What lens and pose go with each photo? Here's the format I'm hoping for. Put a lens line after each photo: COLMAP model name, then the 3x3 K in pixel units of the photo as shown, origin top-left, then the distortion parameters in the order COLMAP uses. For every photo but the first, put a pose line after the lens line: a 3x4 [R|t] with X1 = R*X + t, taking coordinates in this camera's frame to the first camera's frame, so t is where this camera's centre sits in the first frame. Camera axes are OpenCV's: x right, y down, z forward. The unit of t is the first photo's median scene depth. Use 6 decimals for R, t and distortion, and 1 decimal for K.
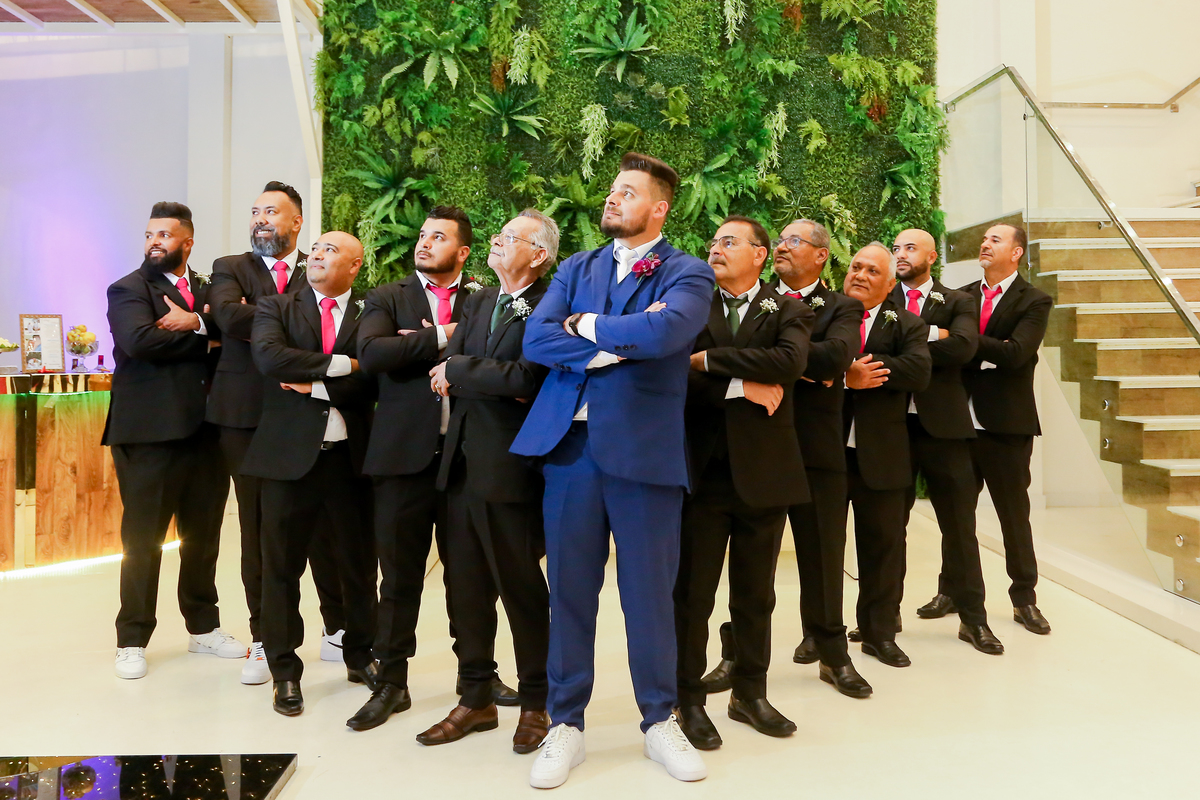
lens RADIAL K [[1036.6, 0, 639.2], [0, 1036.6, 316.9], [0, 0, 1]] dist [-0.016444, -0.000357]
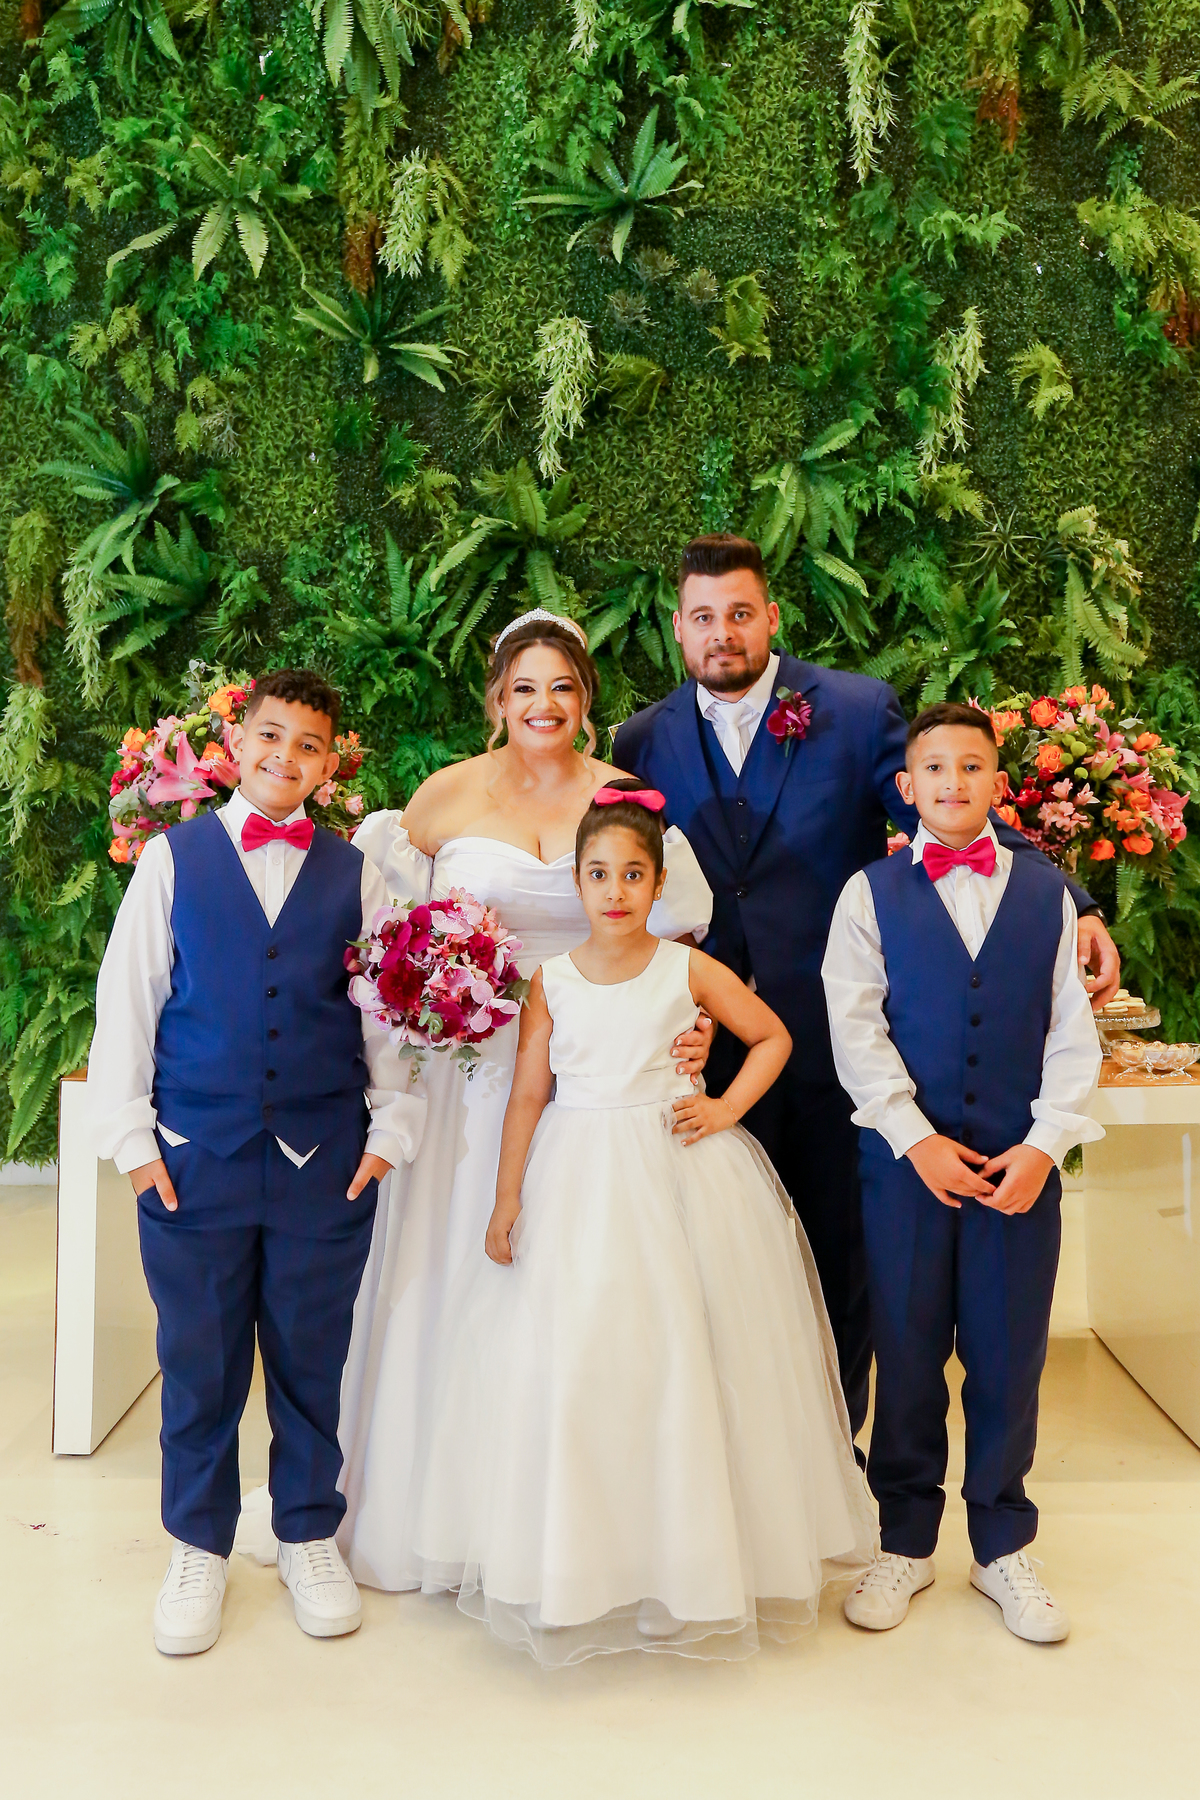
lens RADIAL K [[1648.3, 0, 587.4], [0, 1648.3, 795.1], [0, 0, 1]] dist [0.016940, 0.002594]
pose [[0.998721, 0.002651, -0.050487, 0.004637], [-0.001967, 0.999906, 0.013589, -0.001084], [0.050518, -0.013472, 0.998632, 0.259081]]
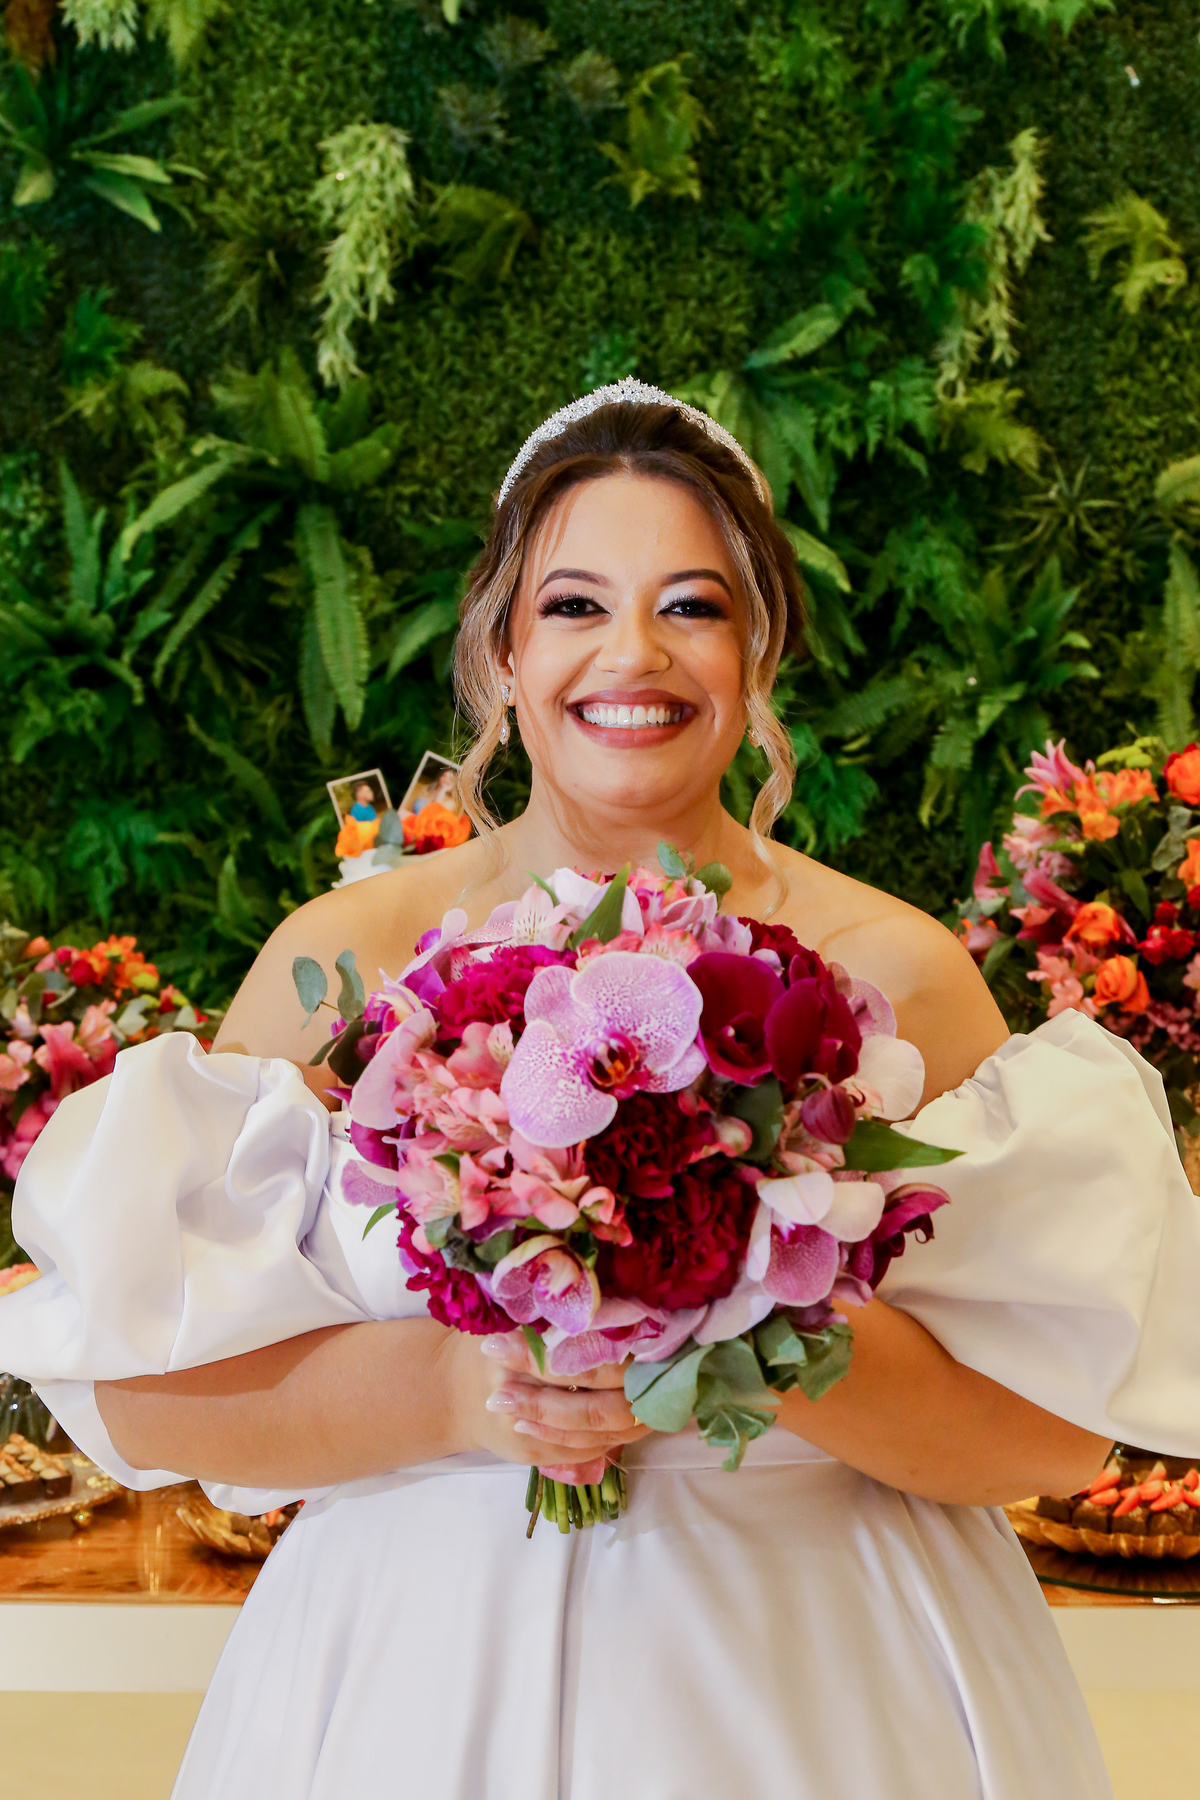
lens RADIAL K [[1963.0, 0, 600.0], [0, 1963.0, 900.0], [0, 0, 1]] dist [0.007984, 0.026184]
pose [[0.999643, 0.025383, -0.008345, 0.030209], [-0.025231, 0.999523, 0.017785, -0.003620], [0.008792, -0.017568, 0.999807, 0.457899]]
